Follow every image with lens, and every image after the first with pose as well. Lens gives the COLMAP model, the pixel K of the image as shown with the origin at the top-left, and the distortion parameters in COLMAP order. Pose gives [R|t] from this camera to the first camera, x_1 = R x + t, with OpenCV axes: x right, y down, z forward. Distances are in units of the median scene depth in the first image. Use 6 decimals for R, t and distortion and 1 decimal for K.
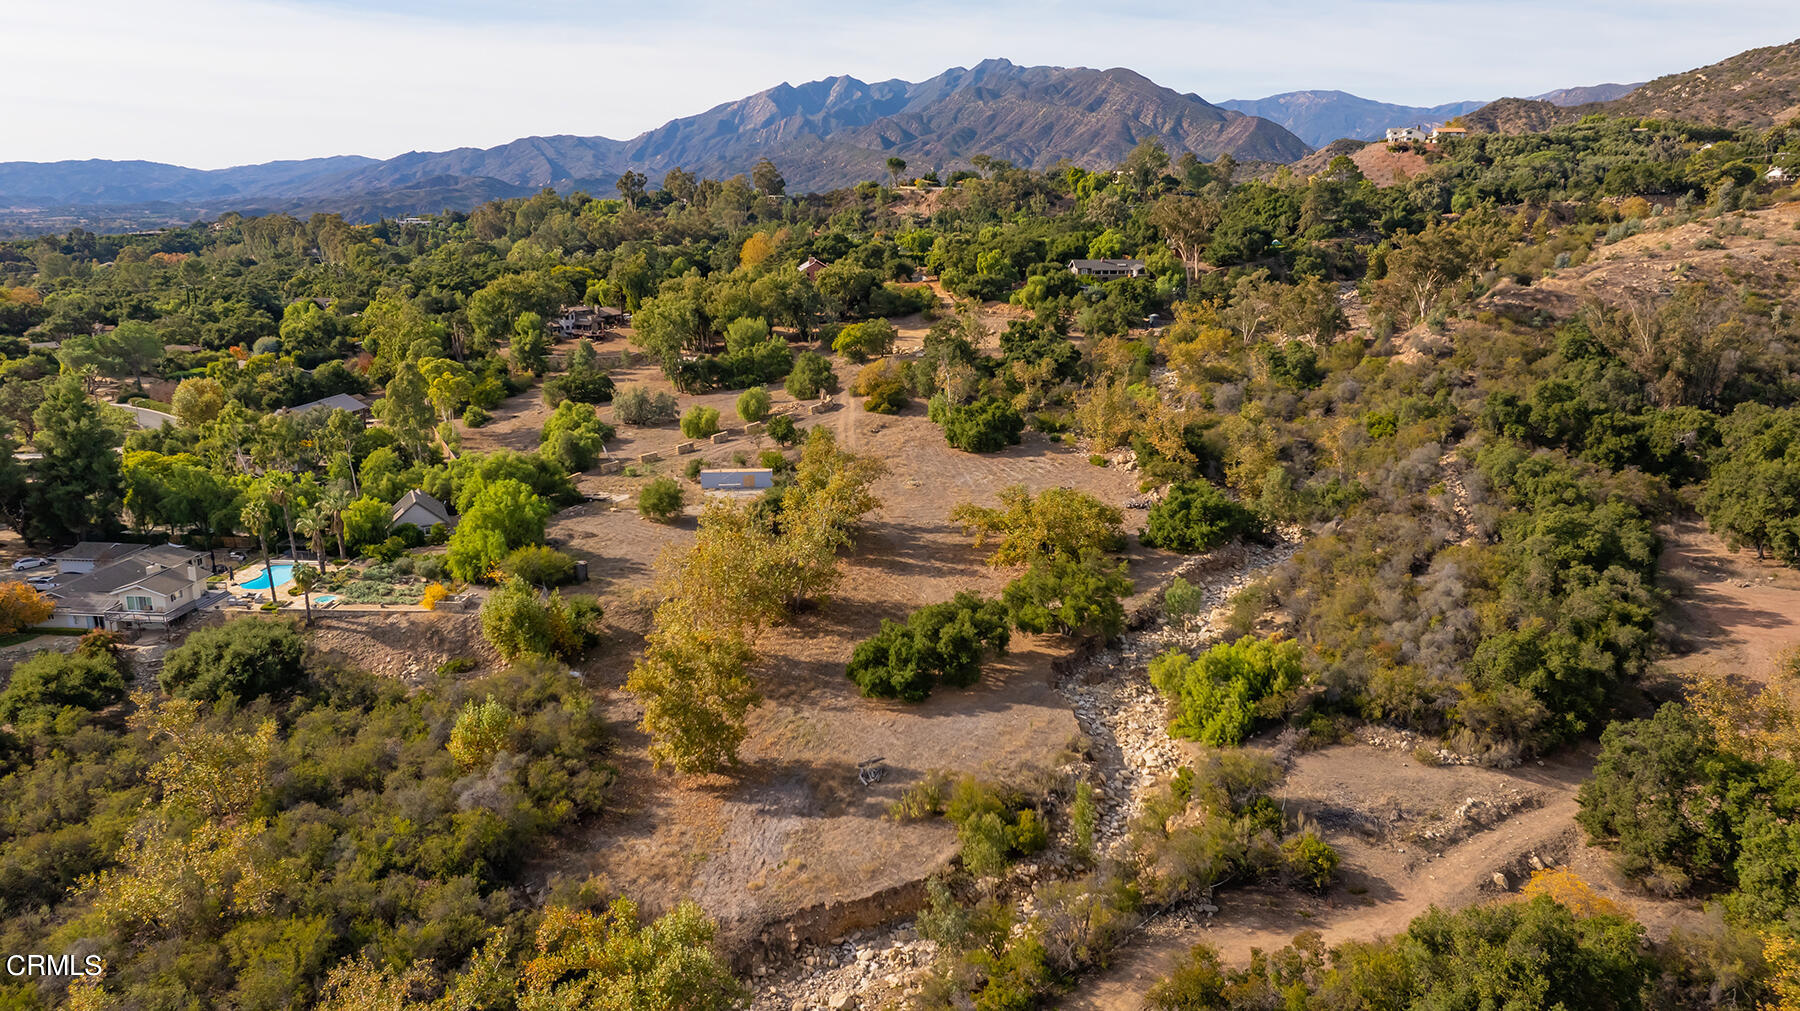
lens RADIAL K [[1266.2, 0, 901.4], [0, 1266.2, 502.0], [0, 0, 1]] dist [-0.038522, 0.042292]
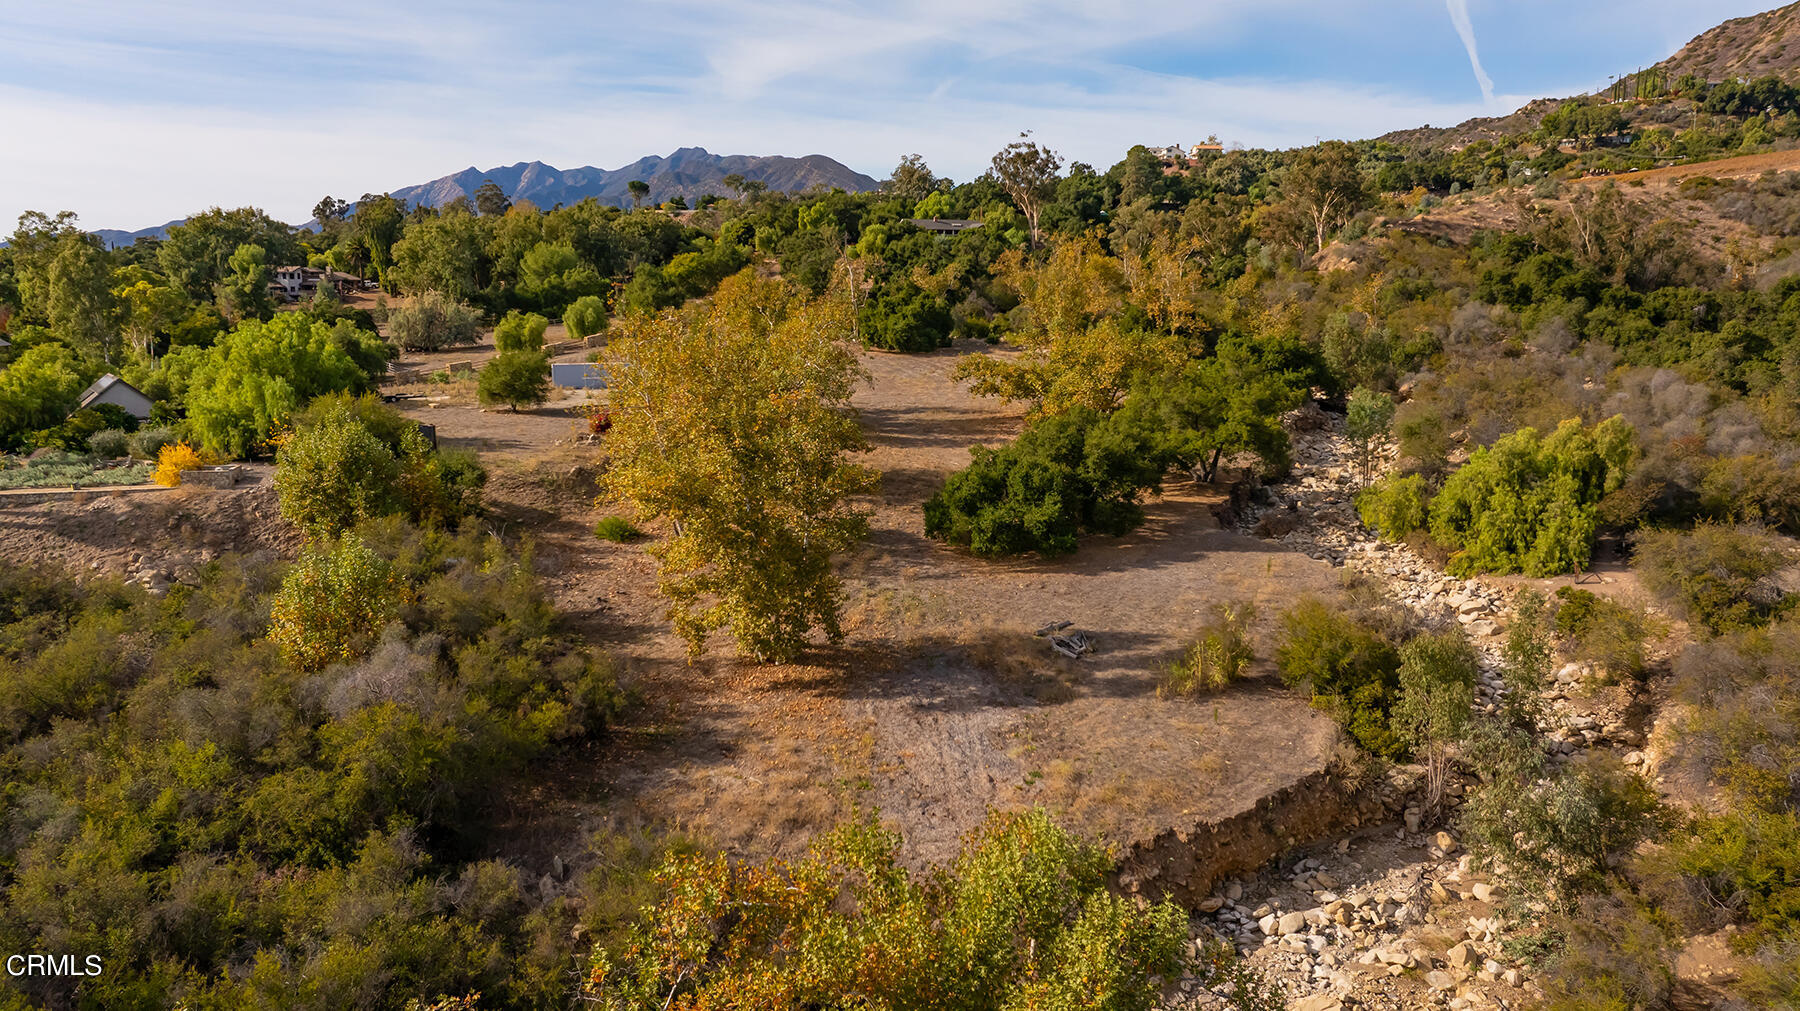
lens RADIAL K [[1266.2, 0, 900.1], [0, 1266.2, 505.7], [0, 0, 1]] dist [-0.038522, 0.042292]
pose [[0.973230, -0.040041, 0.226320, -0.171447], [0.054647, 0.996782, -0.058640, 0.139606], [-0.223244, 0.069438, 0.972286, 0.351381]]
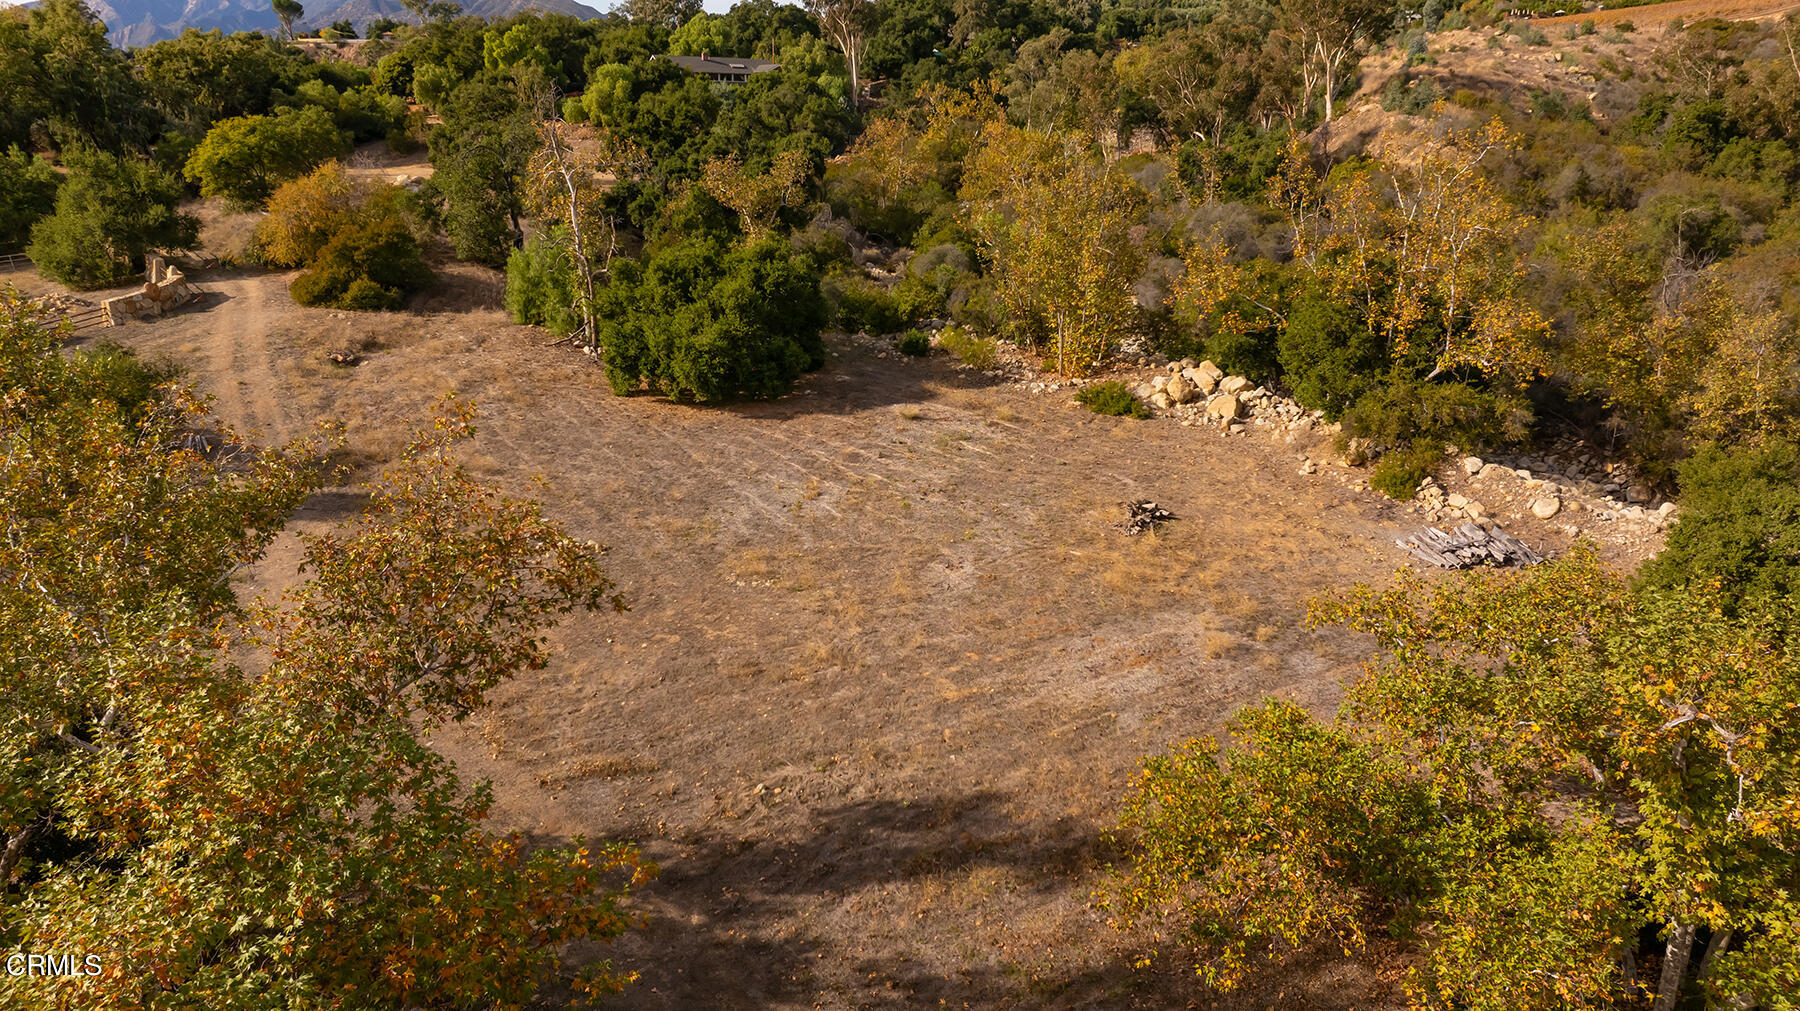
lens RADIAL K [[1266.2, 0, 895.0], [0, 1266.2, 507.8], [0, 0, 1]] dist [-0.038522, 0.042292]
pose [[0.909172, -0.110773, 0.401416, -0.038176], [0.088486, 0.993347, 0.073707, -0.046055], [-0.406910, -0.031493, 0.912925, 0.982345]]
